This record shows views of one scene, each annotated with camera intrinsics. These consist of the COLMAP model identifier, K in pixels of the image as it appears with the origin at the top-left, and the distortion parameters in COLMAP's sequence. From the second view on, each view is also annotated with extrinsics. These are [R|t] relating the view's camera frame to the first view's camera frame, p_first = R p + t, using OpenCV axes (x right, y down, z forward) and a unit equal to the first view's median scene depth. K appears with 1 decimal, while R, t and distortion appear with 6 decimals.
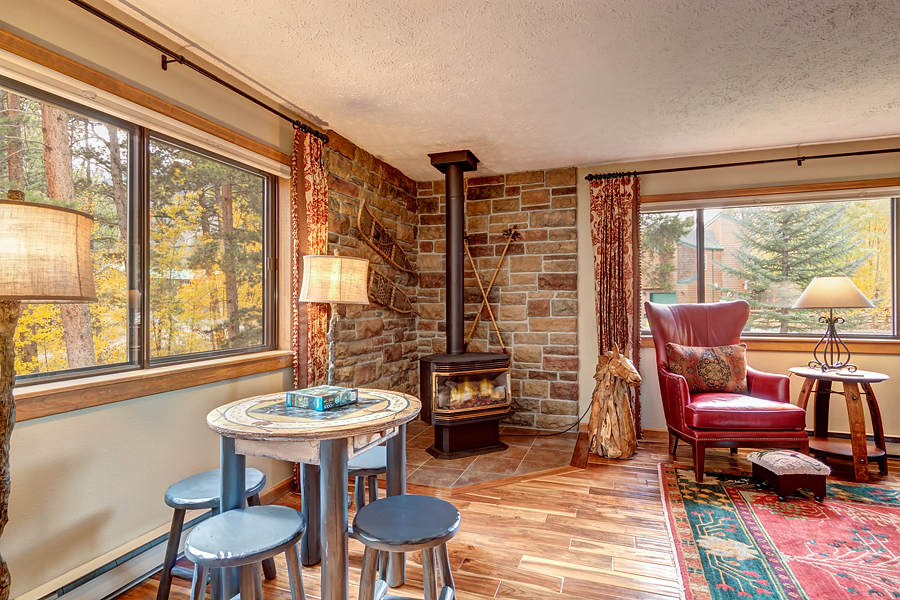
lens RADIAL K [[478.1, 0, 447.6], [0, 478.1, 298.2], [0, 0, 1]] dist [0.007037, -0.001688]
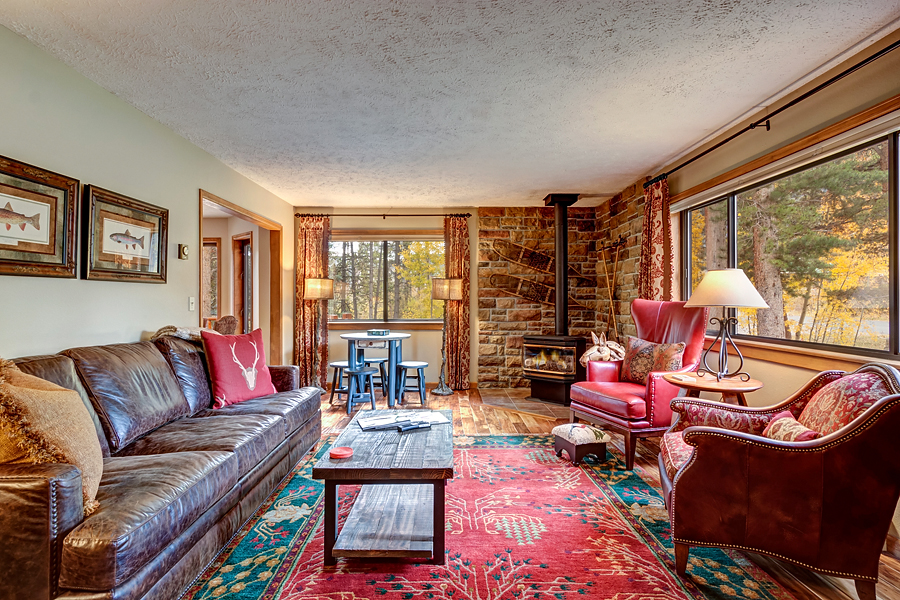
lens RADIAL K [[478.1, 0, 453.9], [0, 478.1, 295.4], [0, 0, 1]] dist [0.007037, -0.001688]
pose [[0.346003, -0.005610, -0.938217, 1.444943], [0.004491, 0.999981, -0.004323, 0.002559], [0.938223, -0.002717, 0.346021, 0.247990]]
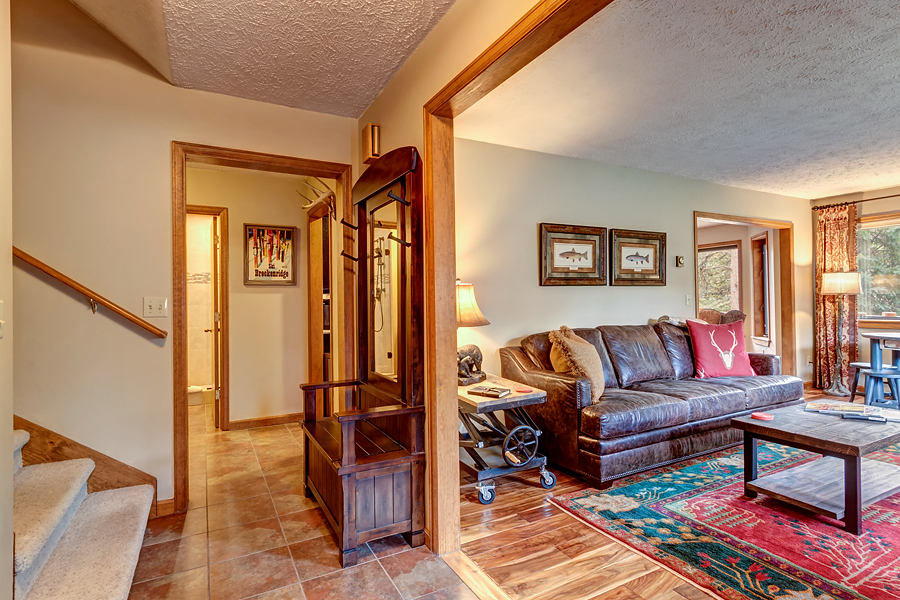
lens RADIAL K [[448.4, 0, 449.0], [0, 448.4, 297.7], [0, 0, 1]] dist [0.002135, -0.002354]
pose [[-0.670524, 0.007564, -0.741850, 1.704865], [0.019893, 0.999772, -0.007786, 0.003439], [0.741621, -0.019978, -0.670521, 0.443401]]
